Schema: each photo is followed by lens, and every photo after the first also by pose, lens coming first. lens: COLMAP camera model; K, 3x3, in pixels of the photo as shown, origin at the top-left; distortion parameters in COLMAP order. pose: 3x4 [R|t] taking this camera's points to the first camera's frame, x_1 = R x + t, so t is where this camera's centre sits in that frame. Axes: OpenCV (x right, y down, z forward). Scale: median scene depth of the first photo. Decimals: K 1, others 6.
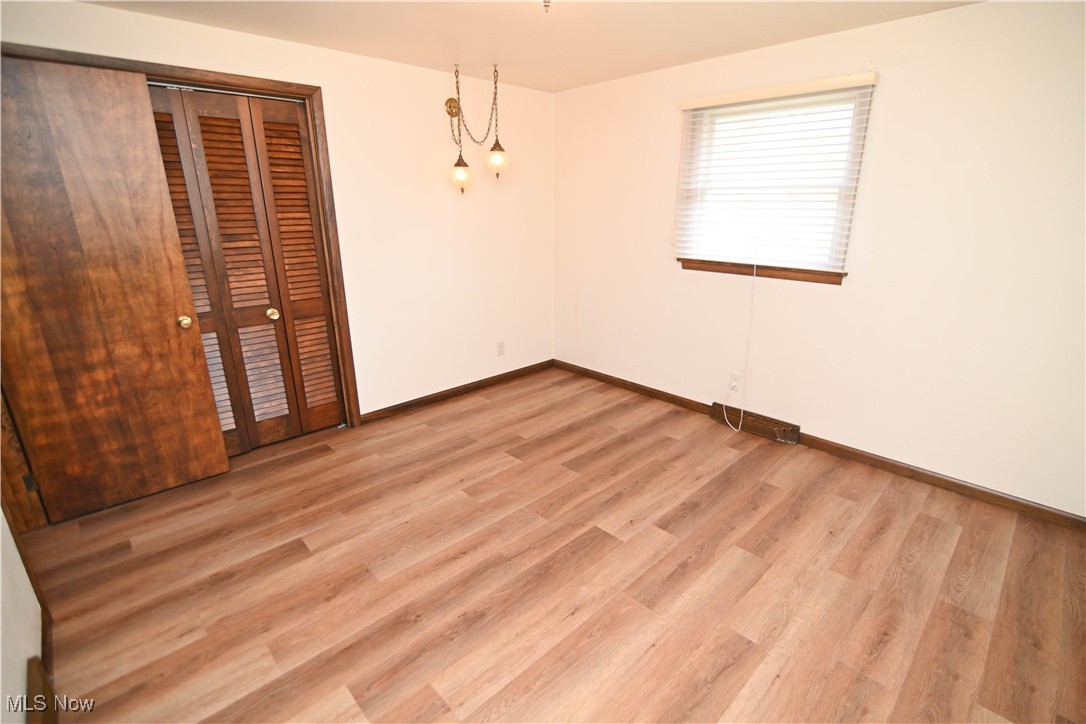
lens RADIAL K [[499.4, 0, 555.5], [0, 499.4, 359.8], [0, 0, 1]] dist [-0.019643, -0.000128]
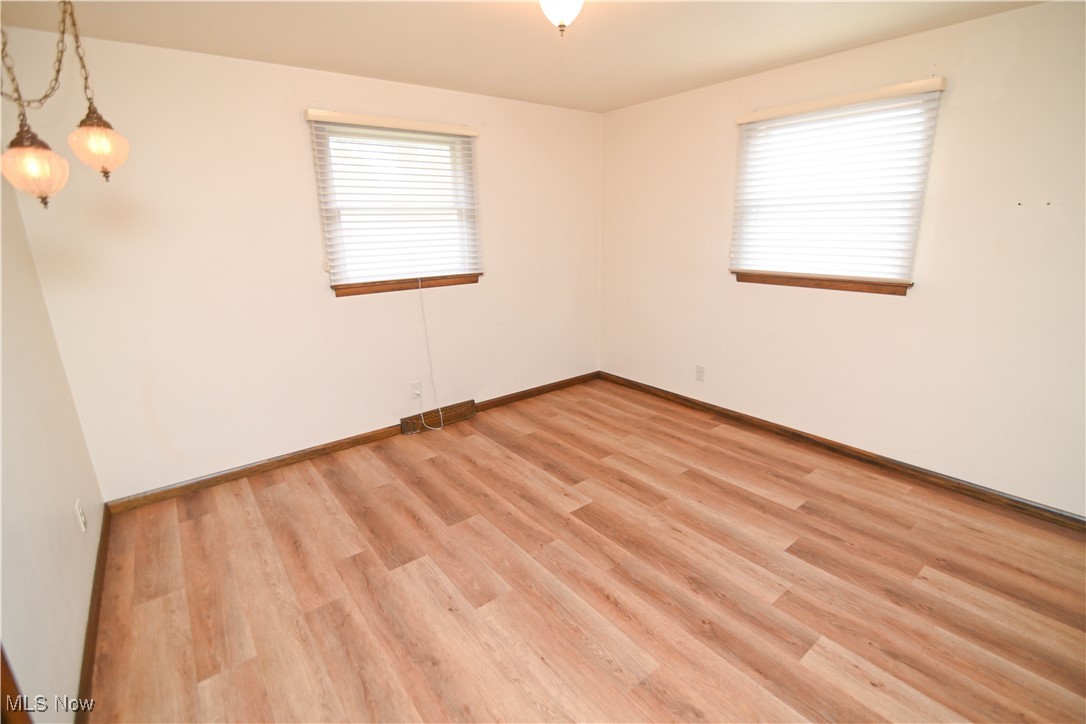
lens RADIAL K [[499.4, 0, 555.5], [0, 499.4, 359.8], [0, 0, 1]] dist [-0.019643, -0.000128]
pose [[0.098707, -0.263544, 0.959584, -0.799205], [0.314254, 0.923203, 0.221227, -0.205178], [-0.944193, 0.279717, 0.173946, 0.679788]]
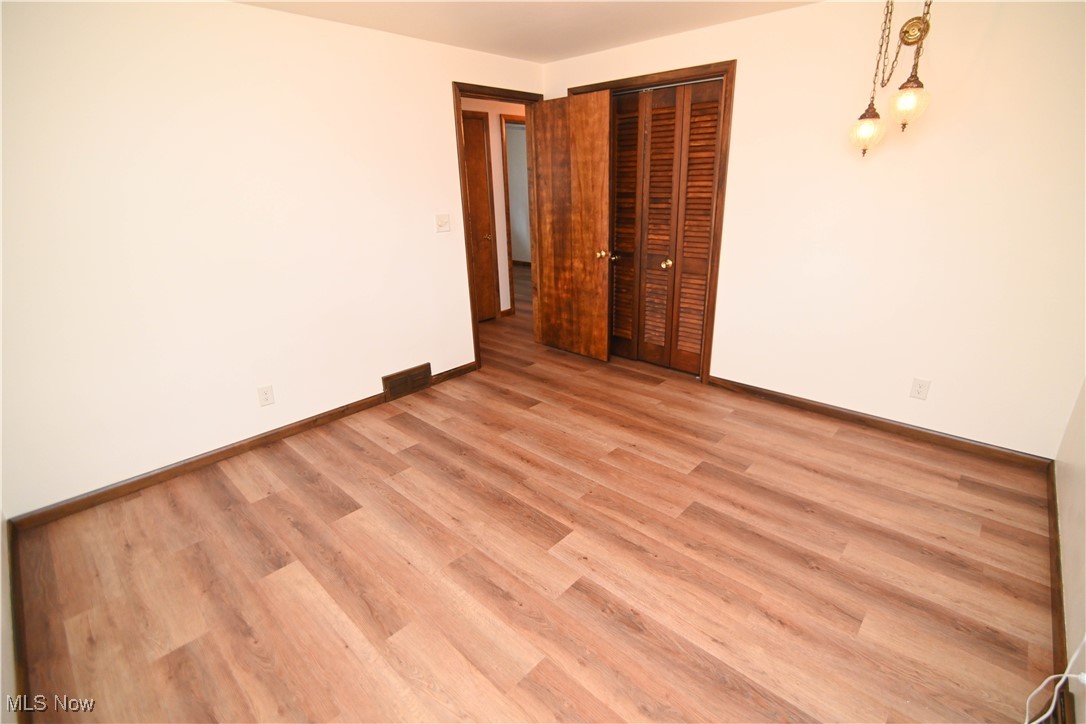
lens RADIAL K [[499.4, 0, 555.5], [0, 499.4, 359.8], [0, 0, 1]] dist [-0.019643, -0.000128]
pose [[0.056617, 0.338606, -0.939223, 0.763211], [-0.273139, 0.910096, 0.311640, -0.212447], [0.960307, 0.238894, 0.144013, 0.691575]]
